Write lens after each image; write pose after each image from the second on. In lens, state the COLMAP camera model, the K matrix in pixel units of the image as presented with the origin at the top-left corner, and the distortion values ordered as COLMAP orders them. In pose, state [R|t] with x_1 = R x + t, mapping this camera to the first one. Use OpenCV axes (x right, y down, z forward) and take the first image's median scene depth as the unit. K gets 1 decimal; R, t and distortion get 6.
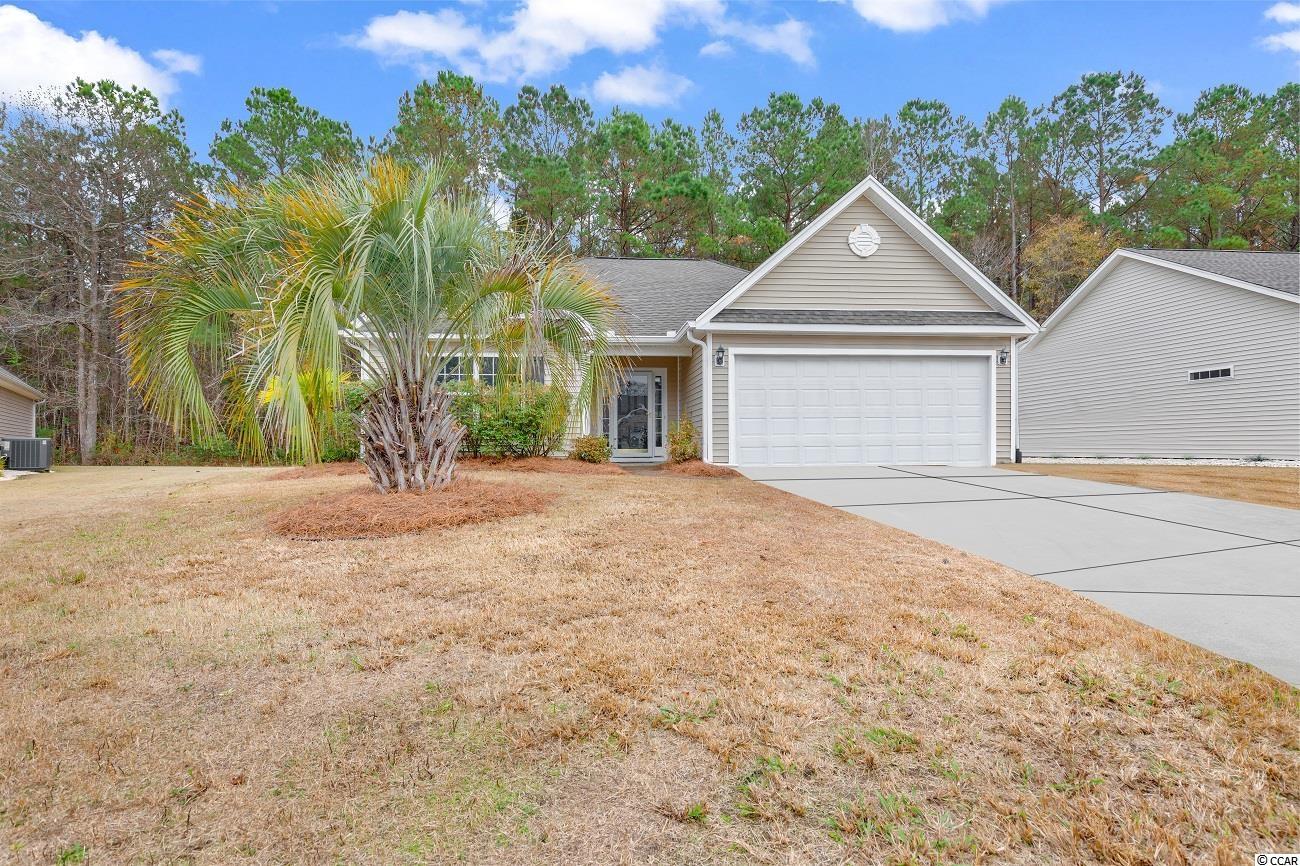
lens RADIAL K [[676.9, 0, 650.7], [0, 676.9, 433.0], [0, 0, 1]] dist [-0.002189, 0.000839]
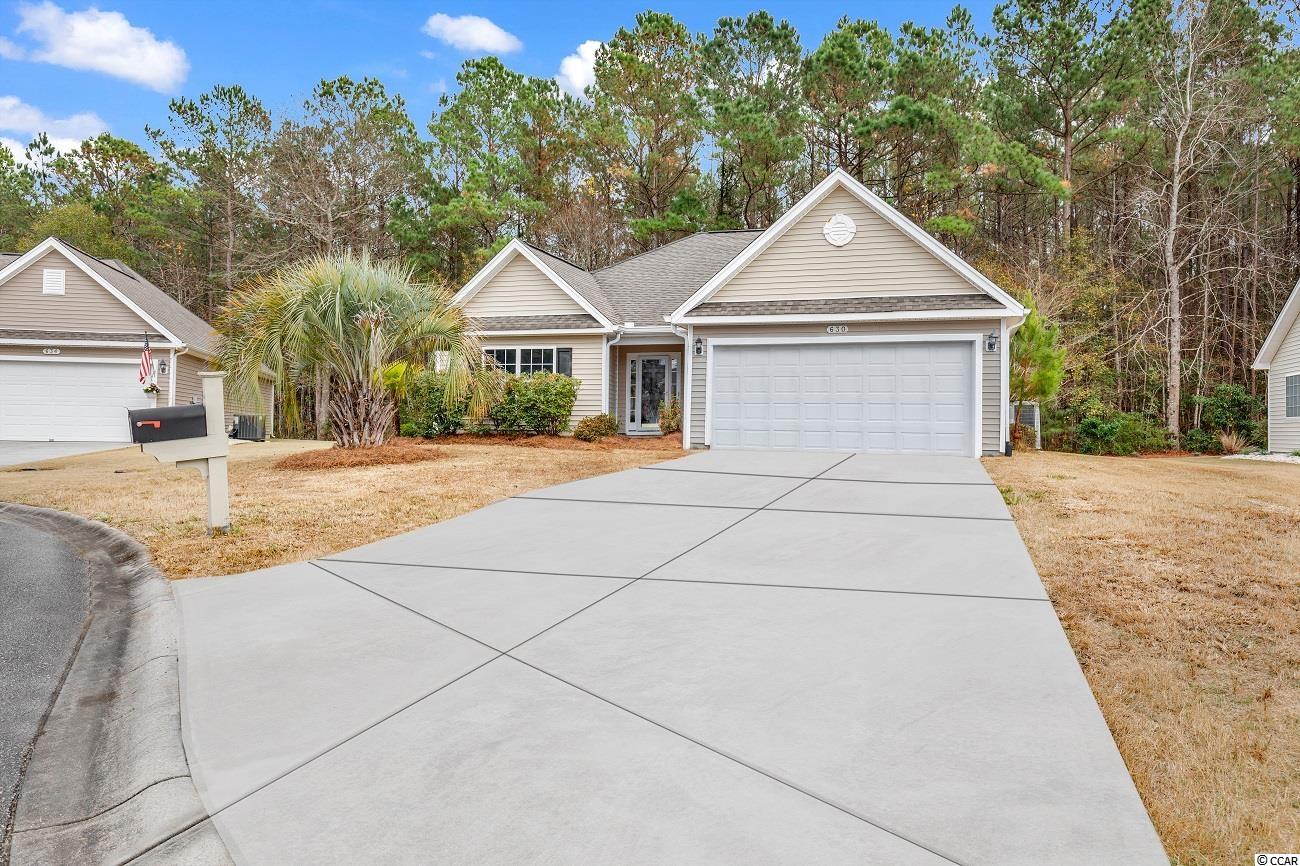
lens RADIAL K [[926.9, 0, 639.4], [0, 926.9, 406.8], [0, 0, 1]] dist [-0.003977, -0.009796]
pose [[0.916489, 0.007590, -0.399987, 0.438432], [-0.011618, 0.999903, -0.007647, -0.002521], [0.399891, 0.011655, 0.916489, -0.291808]]
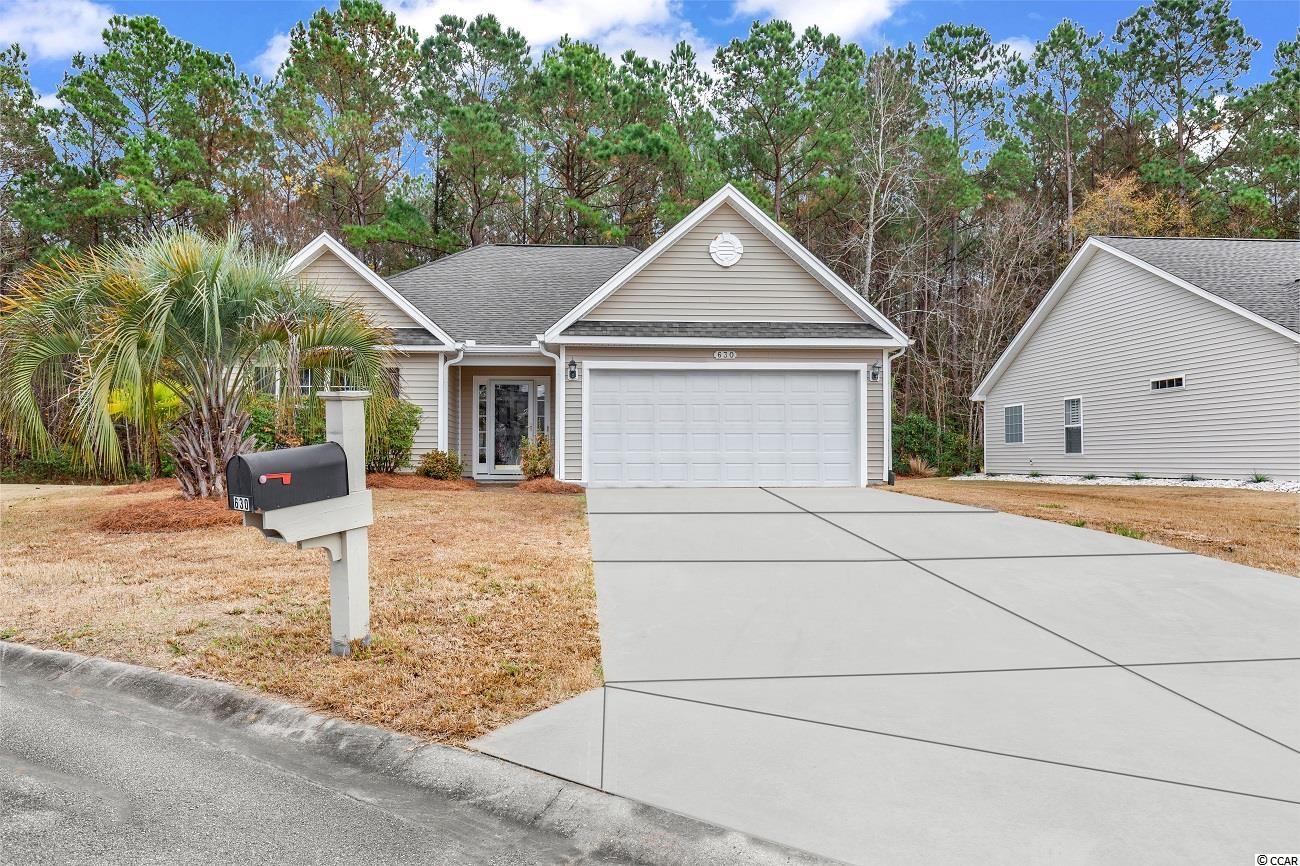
lens RADIAL K [[937.3, 0, 652.1], [0, 937.3, 433.7], [0, 0, 1]] dist [-0.001097, -0.002727]
pose [[0.999936, 0.003146, -0.010857, 0.164594], [-0.003269, 0.999930, -0.011353, -0.004826], [0.010820, 0.011388, 0.999877, -0.243674]]
